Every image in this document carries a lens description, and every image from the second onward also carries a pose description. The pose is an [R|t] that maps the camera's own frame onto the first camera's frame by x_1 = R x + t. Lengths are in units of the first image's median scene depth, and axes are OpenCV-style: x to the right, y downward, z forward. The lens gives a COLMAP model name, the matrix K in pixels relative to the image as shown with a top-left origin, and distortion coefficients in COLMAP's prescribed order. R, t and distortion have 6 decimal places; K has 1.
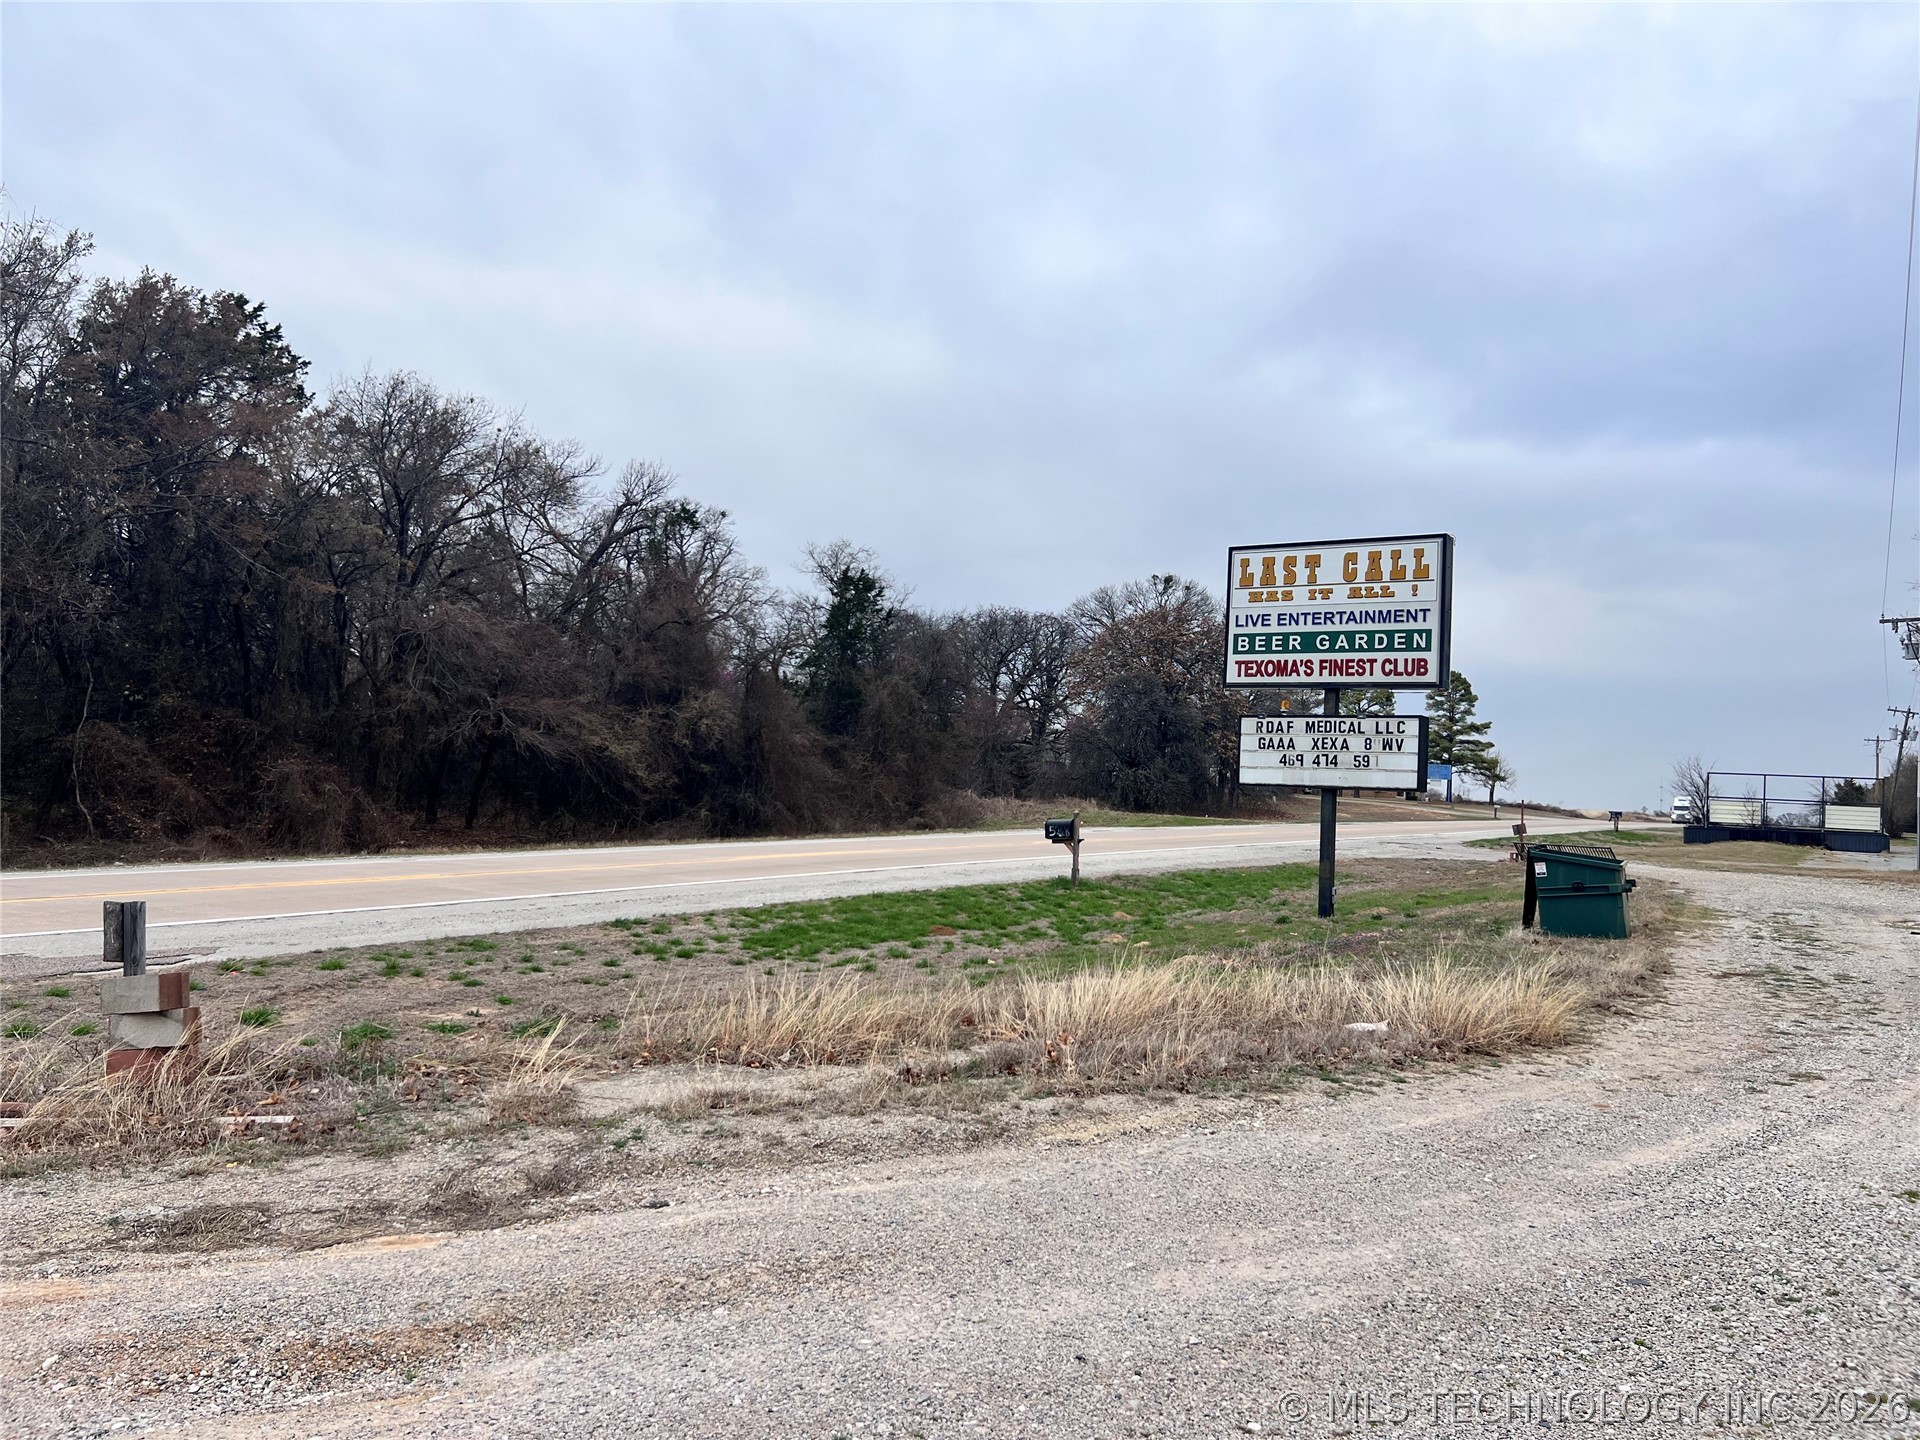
lens RADIAL K [[1486.4, 0, 944.6], [0, 1486.4, 729.0], [0, 0, 1]] dist [0.010911, -0.025623]
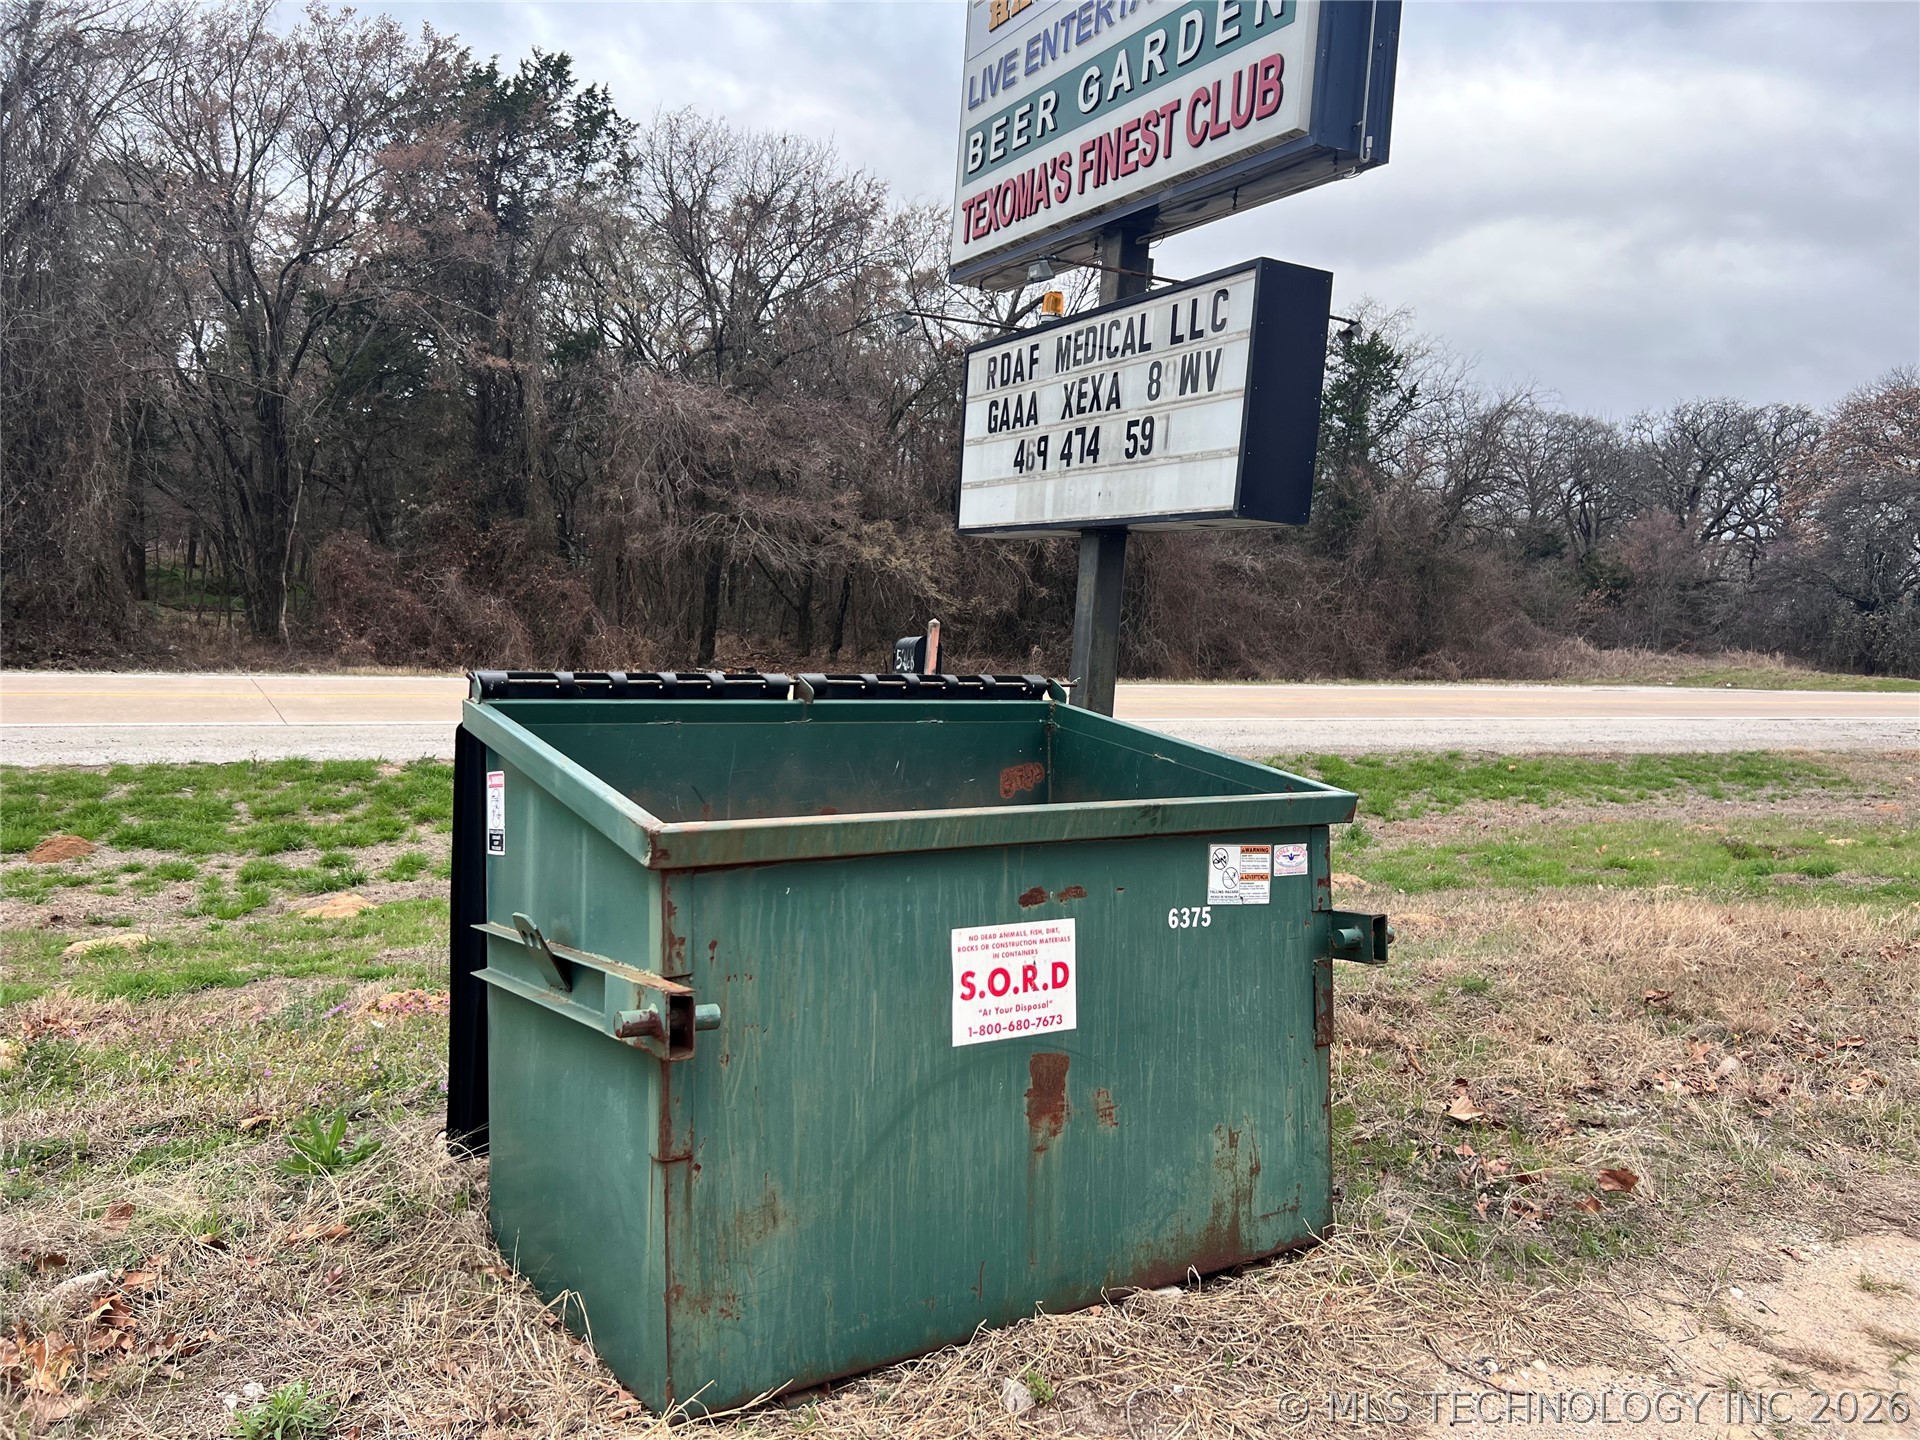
lens RADIAL K [[1486.4, 0, 975.9], [0, 1486.4, 719.6], [0, 0, 1]] dist [0.010911, -0.025623]
pose [[0.882115, 0.042507, -0.469111, 0.394312], [0.000848, 0.995775, 0.091823, 0.051685], [0.471032, -0.081397, 0.878352, 0.682225]]
